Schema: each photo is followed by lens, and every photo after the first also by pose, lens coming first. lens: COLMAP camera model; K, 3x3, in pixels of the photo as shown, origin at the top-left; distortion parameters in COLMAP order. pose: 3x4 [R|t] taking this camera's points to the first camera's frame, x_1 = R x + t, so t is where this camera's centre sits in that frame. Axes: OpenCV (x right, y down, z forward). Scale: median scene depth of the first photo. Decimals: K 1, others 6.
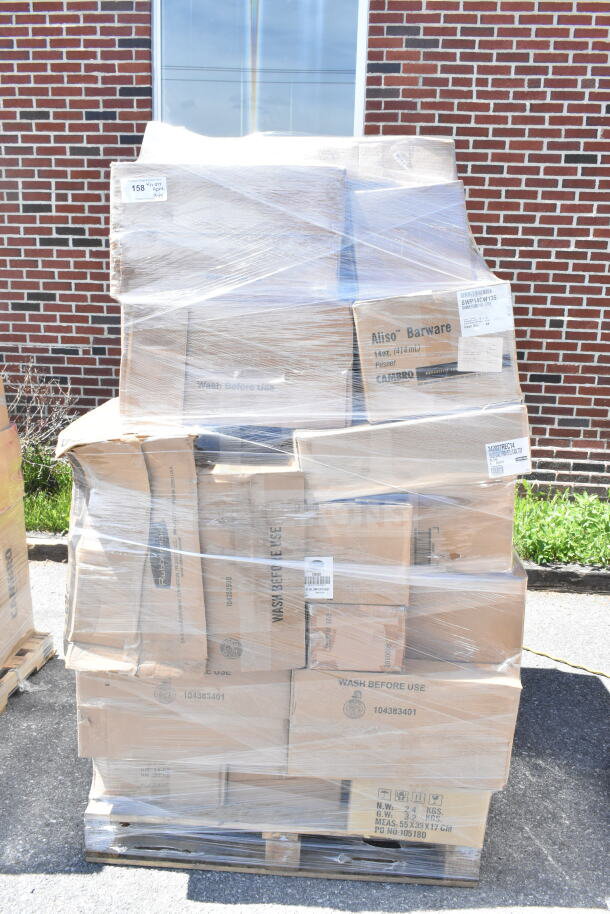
lens RADIAL K [[812.3, 0, 305.0], [0, 812.3, 457.0], [0, 0, 1]] dist [-0.028914, -0.002266]
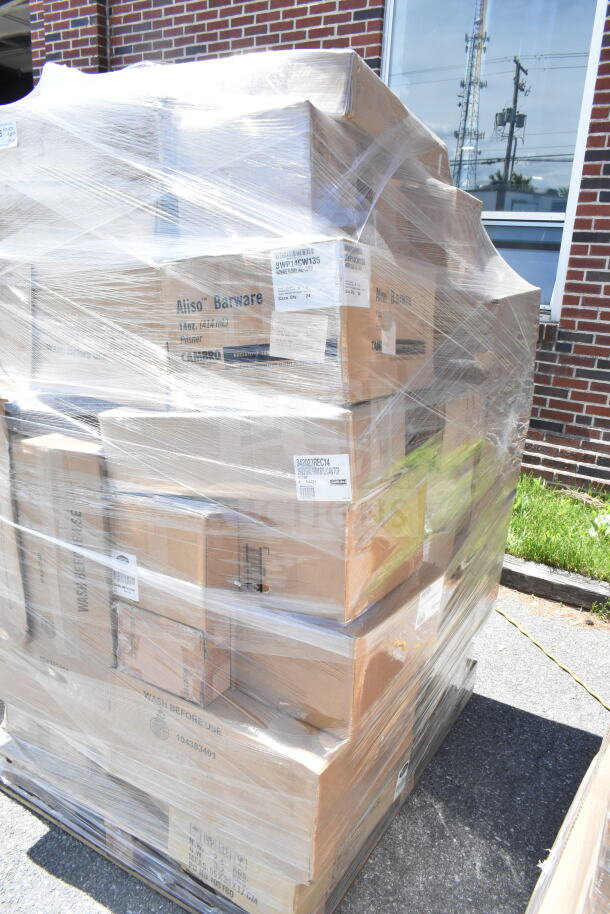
lens RADIAL K [[713.2, 0, 305.0], [0, 713.2, 457.0], [0, 0, 1]] dist [-0.014250, -0.002502]
pose [[0.875739, 0.152630, -0.458023, 0.530542], [-0.127630, 0.988151, 0.085259, -0.071499], [0.465609, -0.016207, 0.884842, 0.405922]]
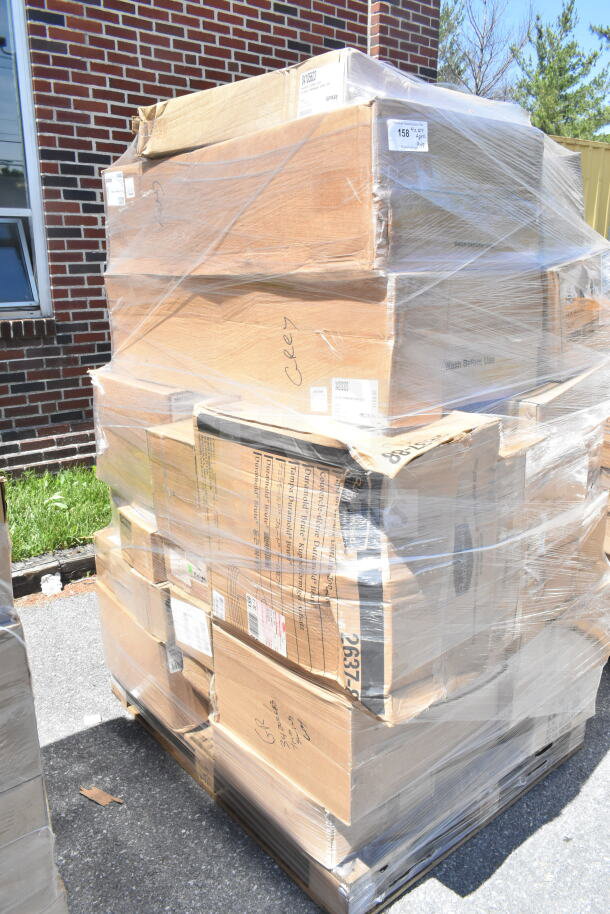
lens RADIAL K [[705.0, 0, 305.0], [0, 705.0, 457.0], [0, 0, 1]] dist [-0.005311, -0.001311]
pose [[0.738285, -0.205338, 0.642473, -0.769111], [0.160439, 0.978656, 0.128419, -0.116239], [-0.655129, 0.008268, 0.755472, 0.513542]]
